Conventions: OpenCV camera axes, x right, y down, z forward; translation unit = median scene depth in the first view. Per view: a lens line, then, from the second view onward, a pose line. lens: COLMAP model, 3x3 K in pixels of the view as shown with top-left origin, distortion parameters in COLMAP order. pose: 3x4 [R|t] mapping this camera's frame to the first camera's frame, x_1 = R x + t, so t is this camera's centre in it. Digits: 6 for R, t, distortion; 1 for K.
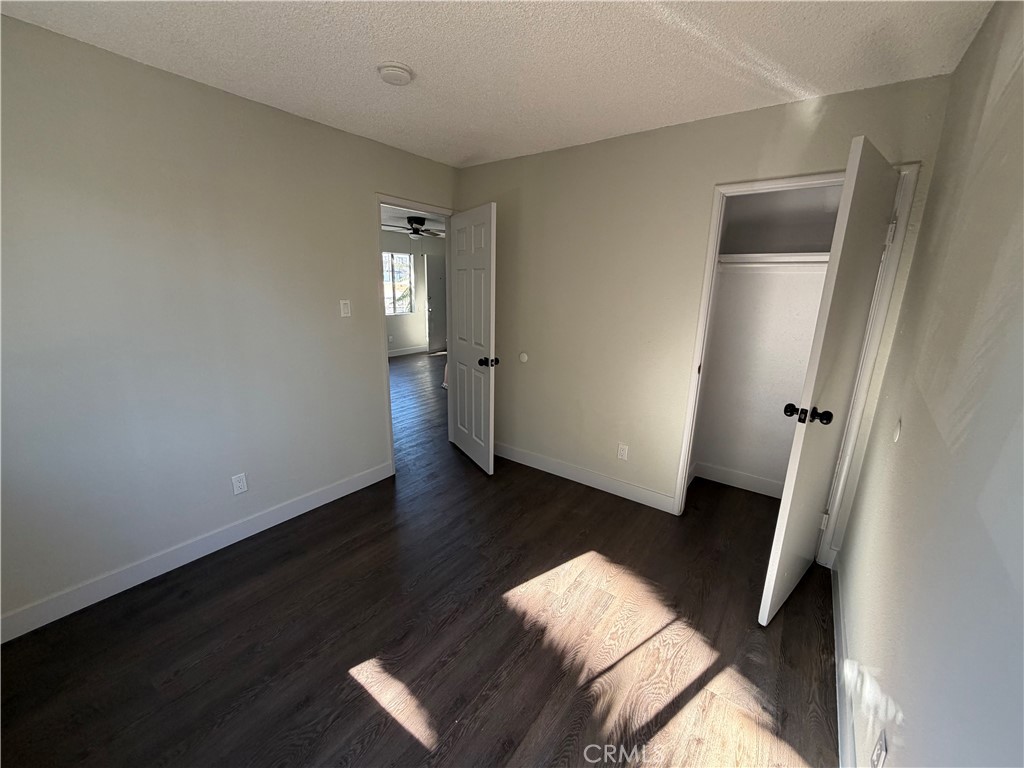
lens RADIAL K [[408.0, 0, 508.3], [0, 408.0, 385.0], [0, 0, 1]] dist [-0.000394, -0.000145]
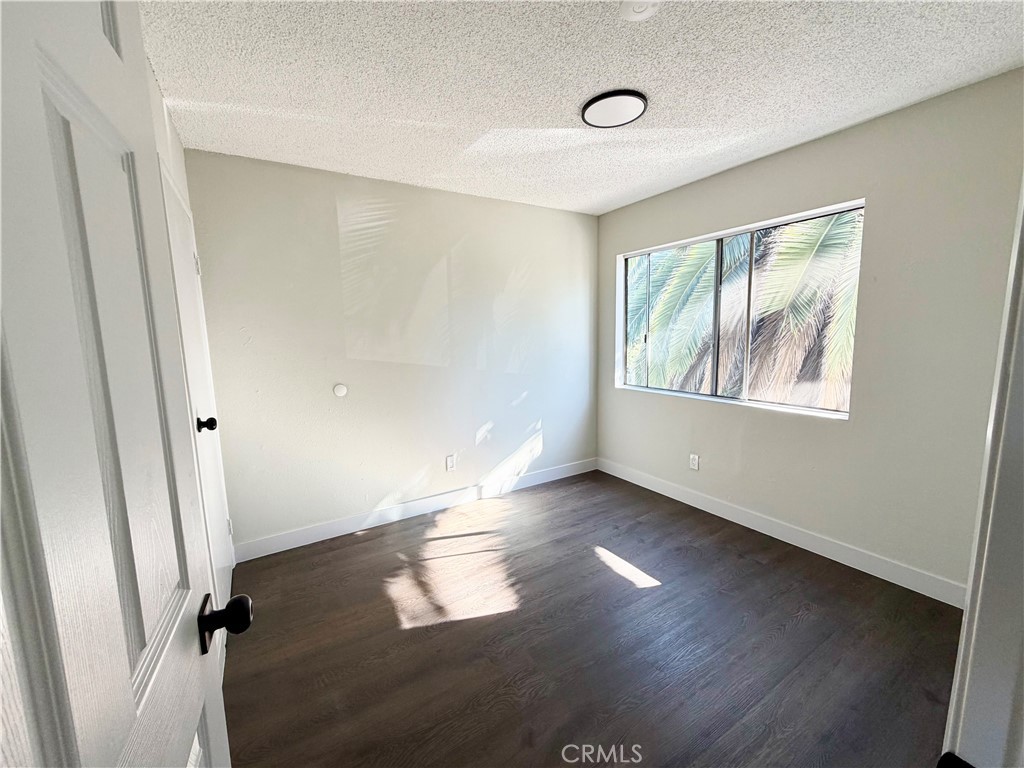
lens RADIAL K [[408.0, 0, 508.3], [0, 408.0, 385.0], [0, 0, 1]] dist [-0.000394, -0.000145]
pose [[-0.930325, -0.061116, 0.361607, -0.398896], [0.074953, 0.933516, 0.350613, -0.494024], [-0.358994, 0.353287, -0.863893, 2.242873]]
